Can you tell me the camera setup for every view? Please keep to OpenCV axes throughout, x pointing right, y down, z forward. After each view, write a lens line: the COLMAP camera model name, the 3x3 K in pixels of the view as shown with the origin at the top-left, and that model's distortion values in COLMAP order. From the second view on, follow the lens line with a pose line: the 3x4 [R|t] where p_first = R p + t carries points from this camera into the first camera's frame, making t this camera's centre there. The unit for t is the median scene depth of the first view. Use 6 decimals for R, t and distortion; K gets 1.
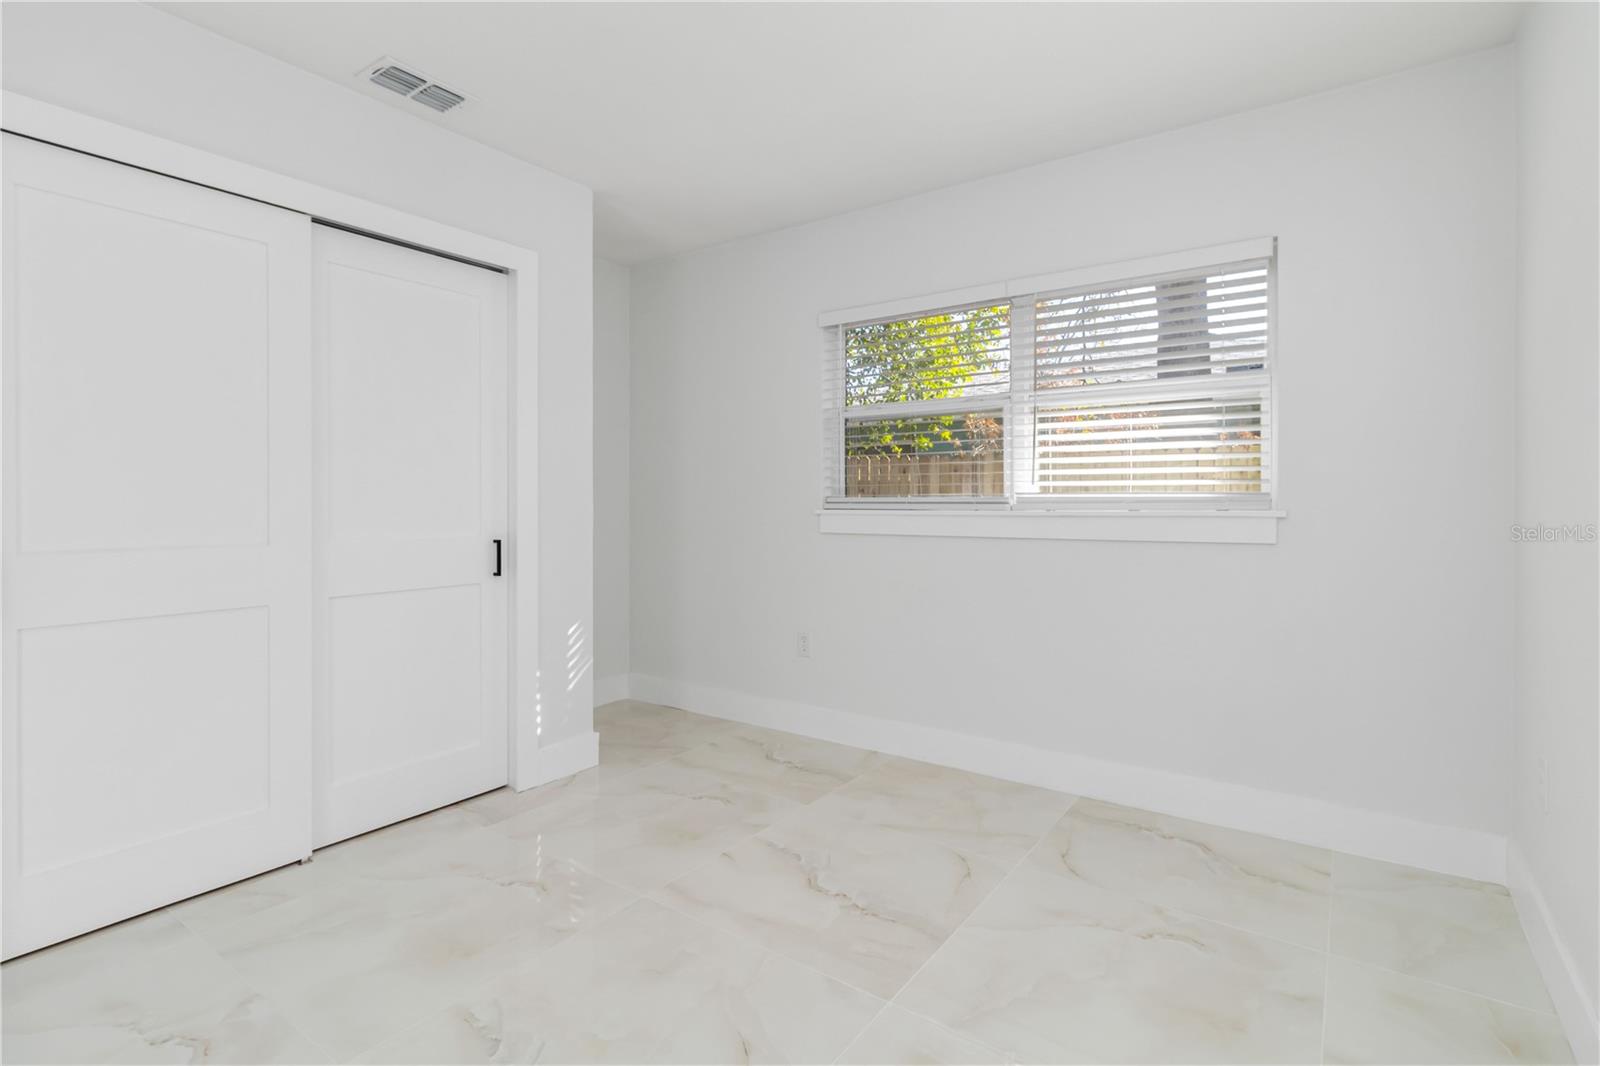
lens RADIAL K [[759.0, 0, 814.2], [0, 759.0, 491.0], [0, 0, 1]] dist [0.012679, -0.000372]
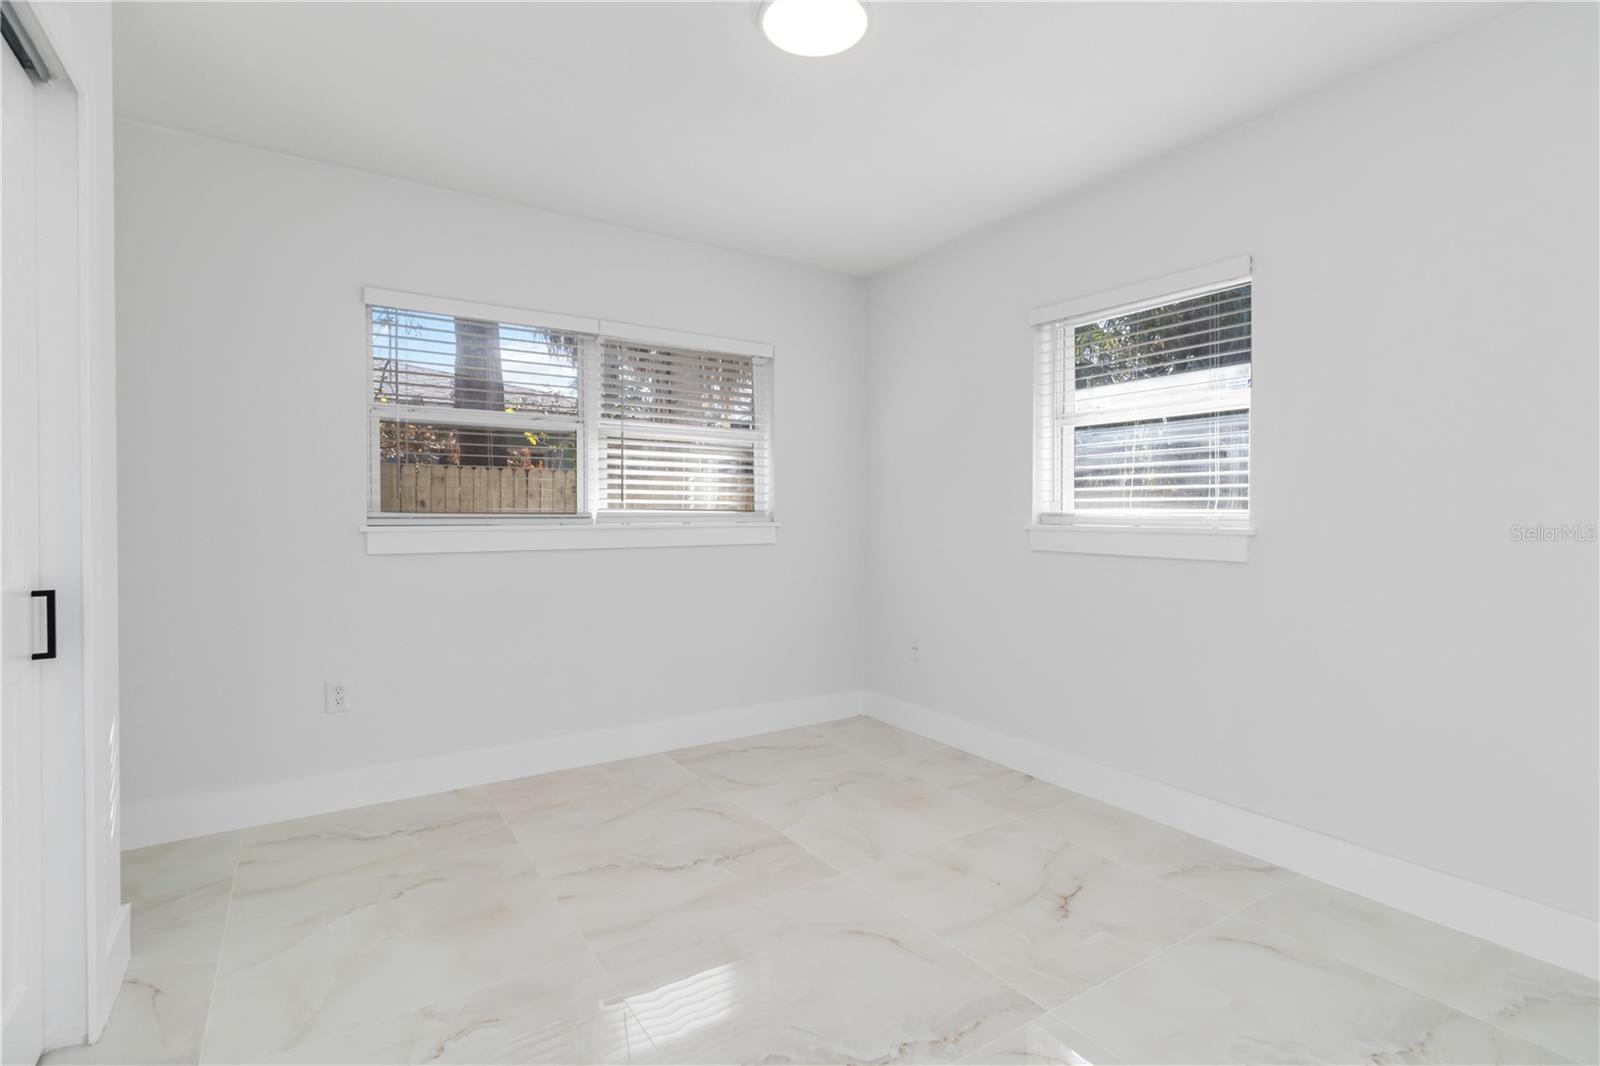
lens RADIAL K [[759.0, 0, 814.2], [0, 759.0, 491.0], [0, 0, 1]] dist [0.012679, -0.000372]
pose [[0.378980, 0.027858, 0.924985, -0.671822], [-0.014591, 0.999602, -0.024127, -0.001431], [-0.925290, -0.004353, 0.379236, 0.278550]]
